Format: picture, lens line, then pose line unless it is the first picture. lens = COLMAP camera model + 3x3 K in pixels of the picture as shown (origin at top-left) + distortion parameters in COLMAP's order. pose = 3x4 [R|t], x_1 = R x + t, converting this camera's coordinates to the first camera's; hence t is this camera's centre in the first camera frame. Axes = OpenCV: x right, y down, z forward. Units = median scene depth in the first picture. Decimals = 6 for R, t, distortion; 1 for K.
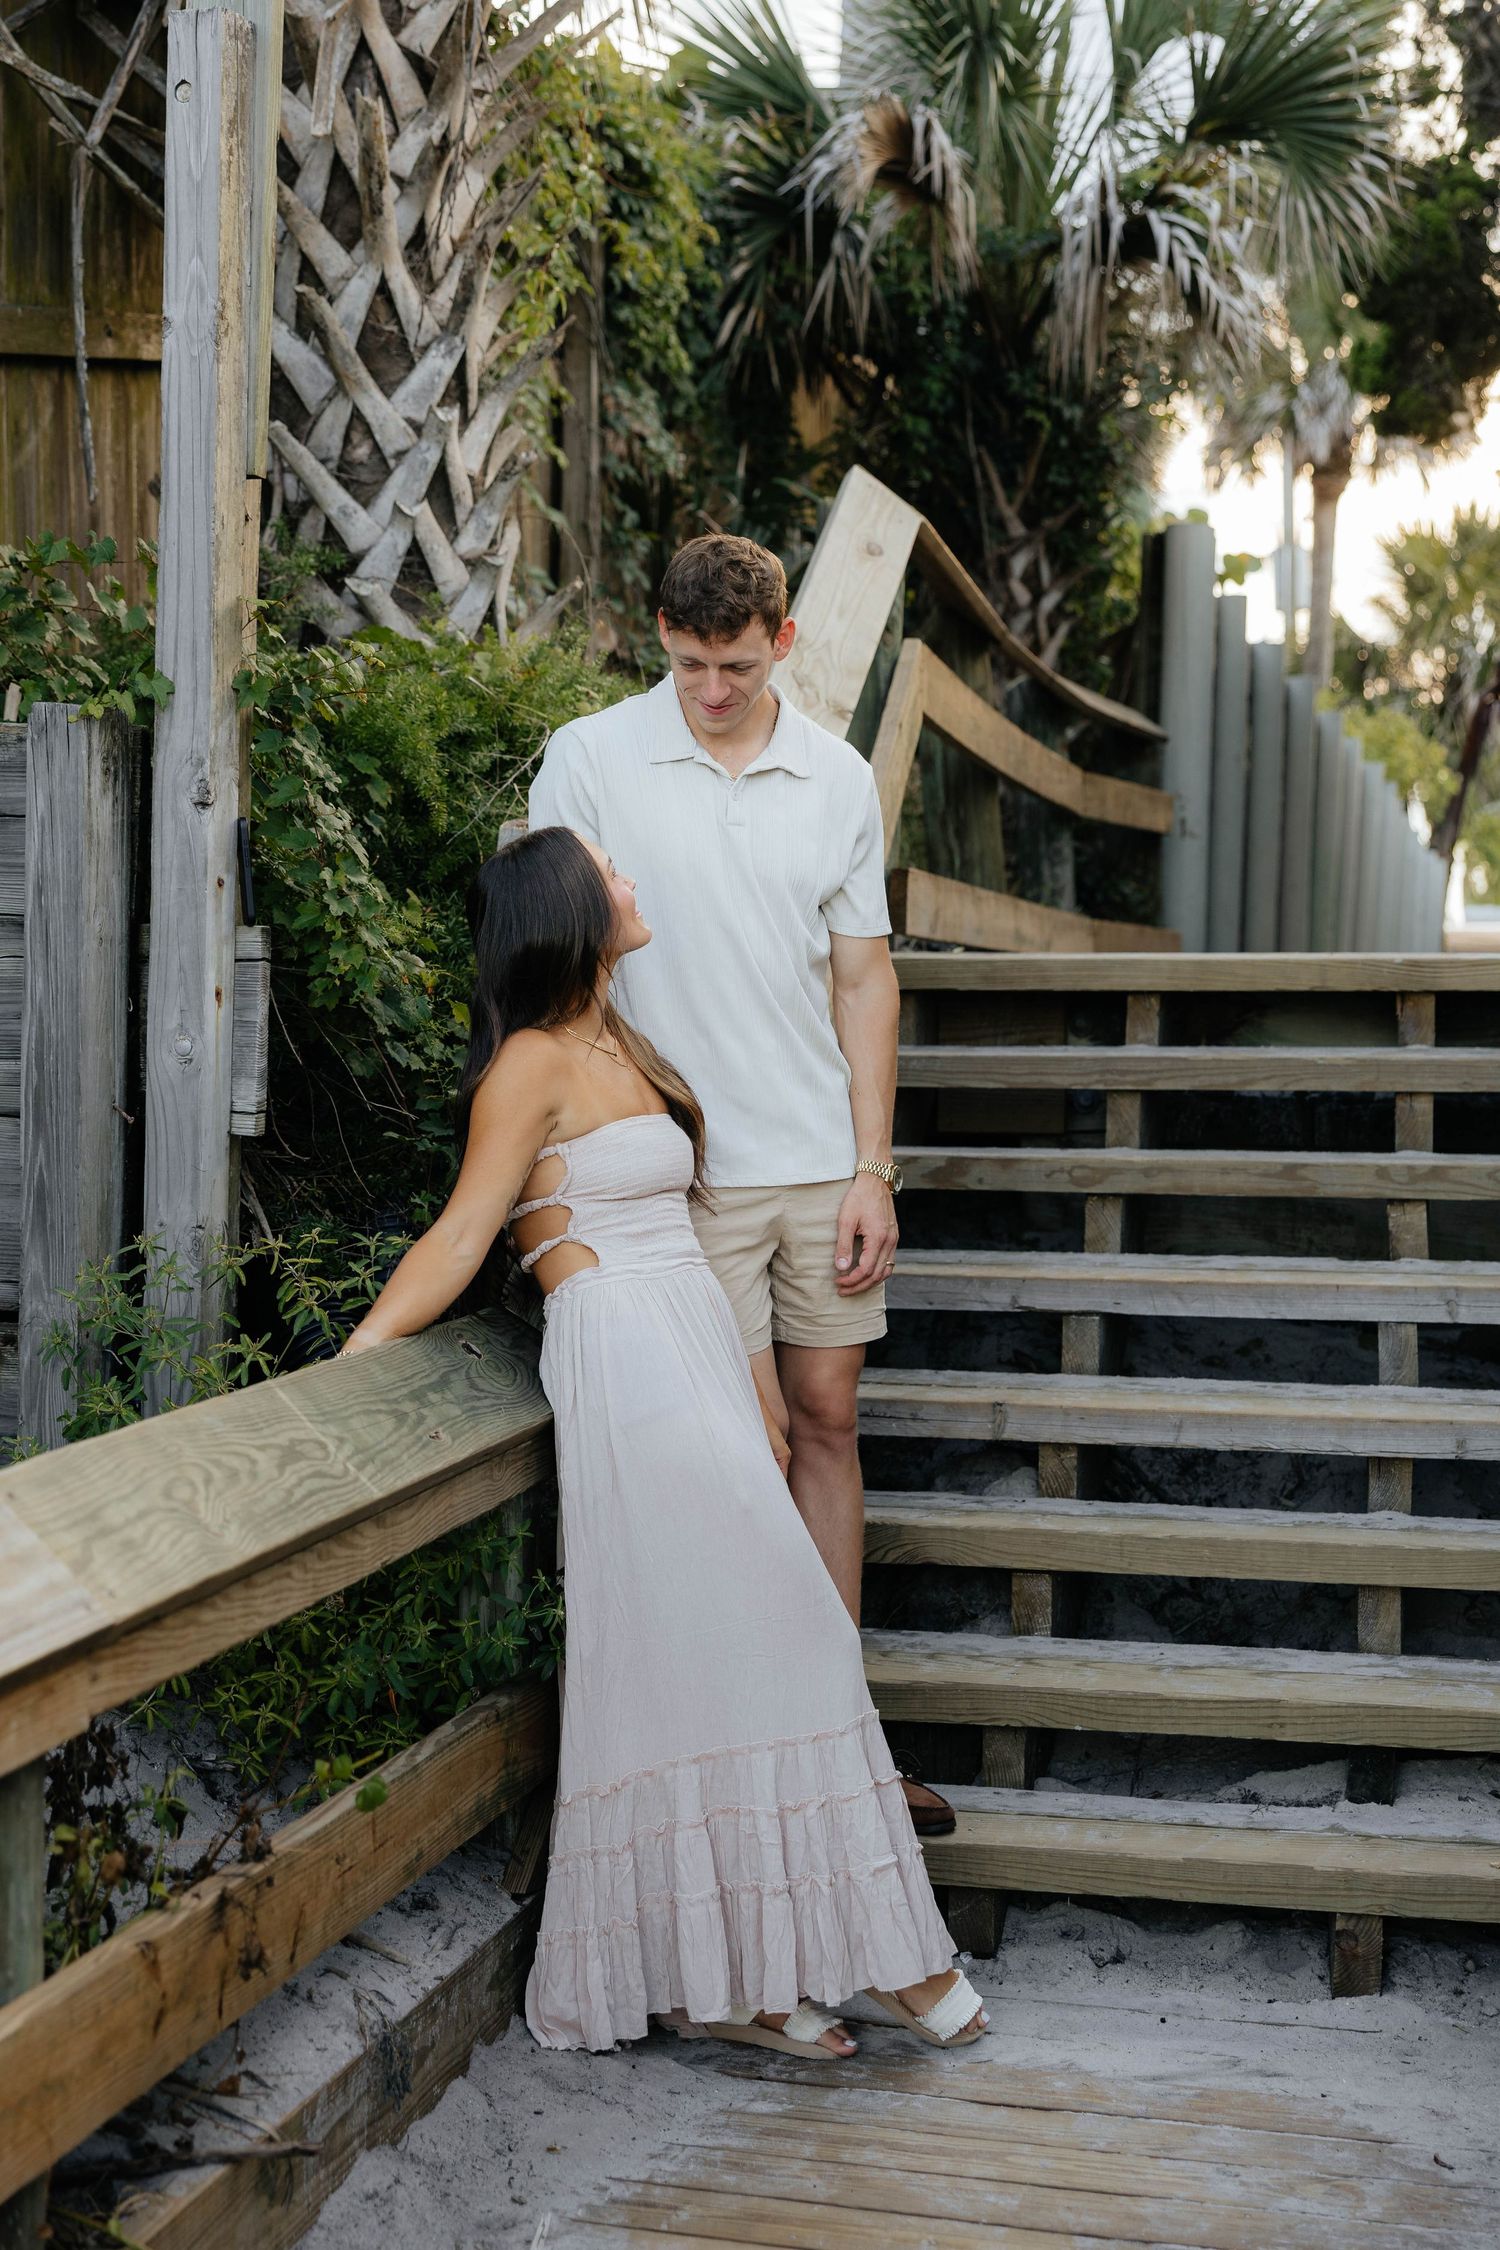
lens RADIAL K [[3444.5, 0, 697.6], [0, 3444.5, 1035.1], [0, 0, 1]] dist [0.033196, 0.000000]
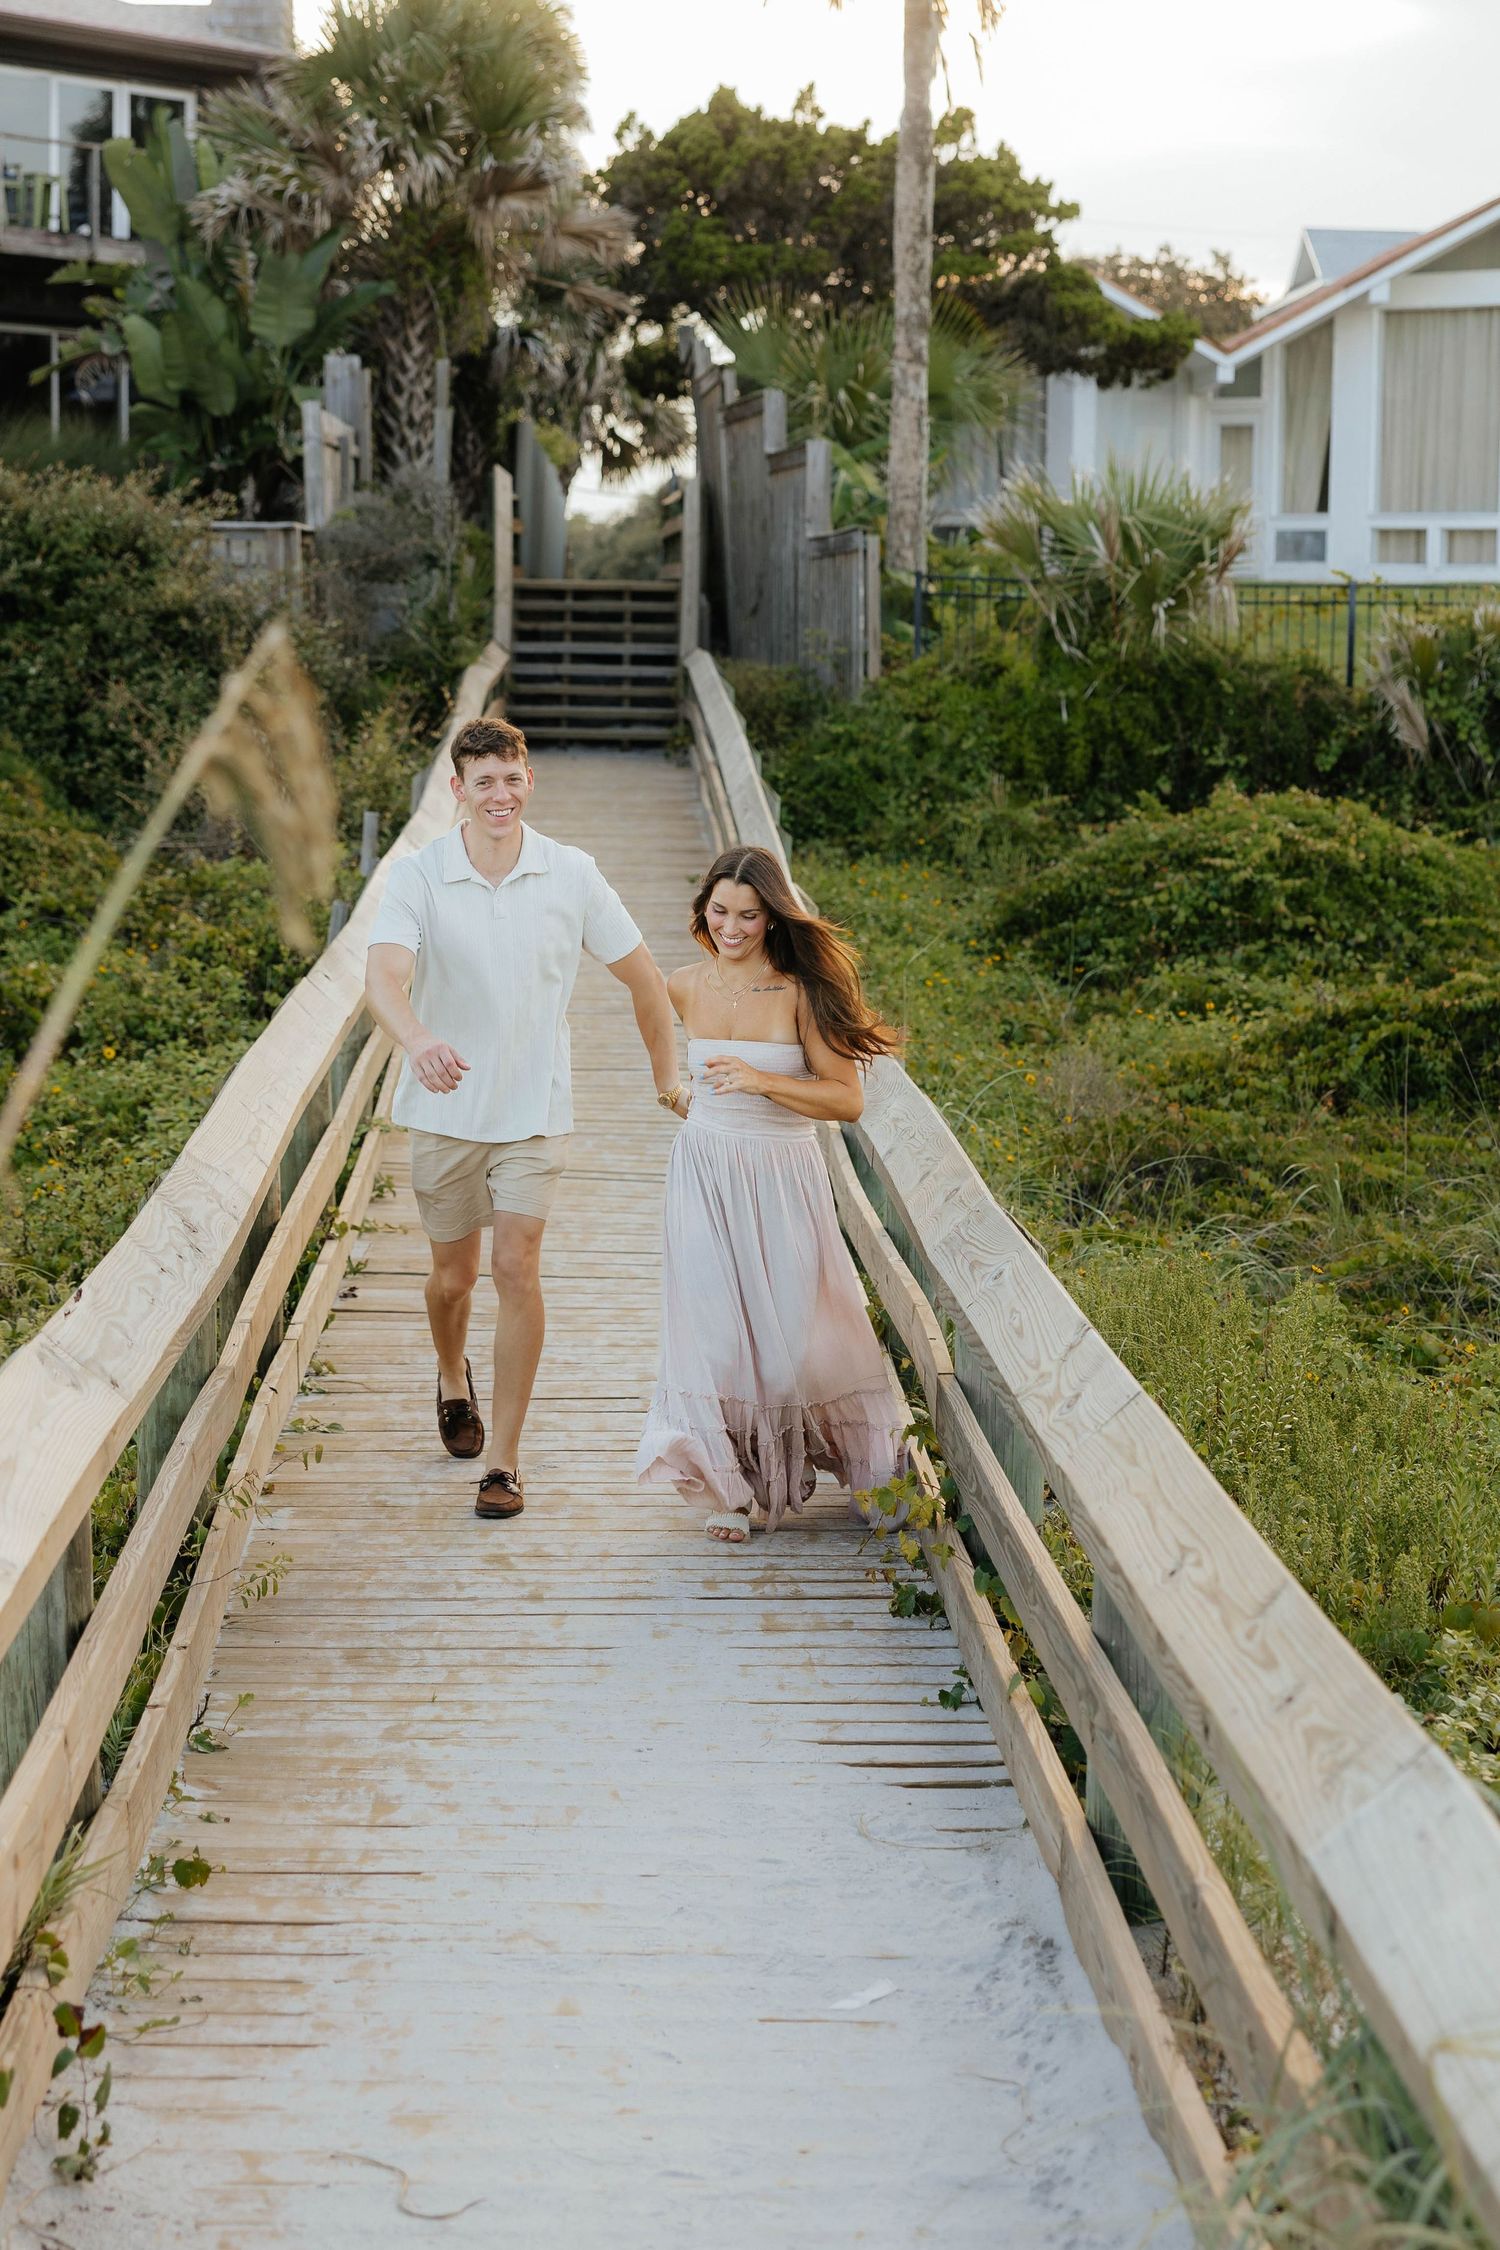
lens RADIAL K [[3908.8, 0, 753.2], [0, 3908.8, 1124.7], [0, 0, 1]] dist [-0.001193, 0.000000]
pose [[0.961925, -0.027837, 0.271891, -1.195737], [-0.006200, 0.992321, 0.123532, 0.056133], [-0.273242, -0.120515, 0.954366, -4.609021]]
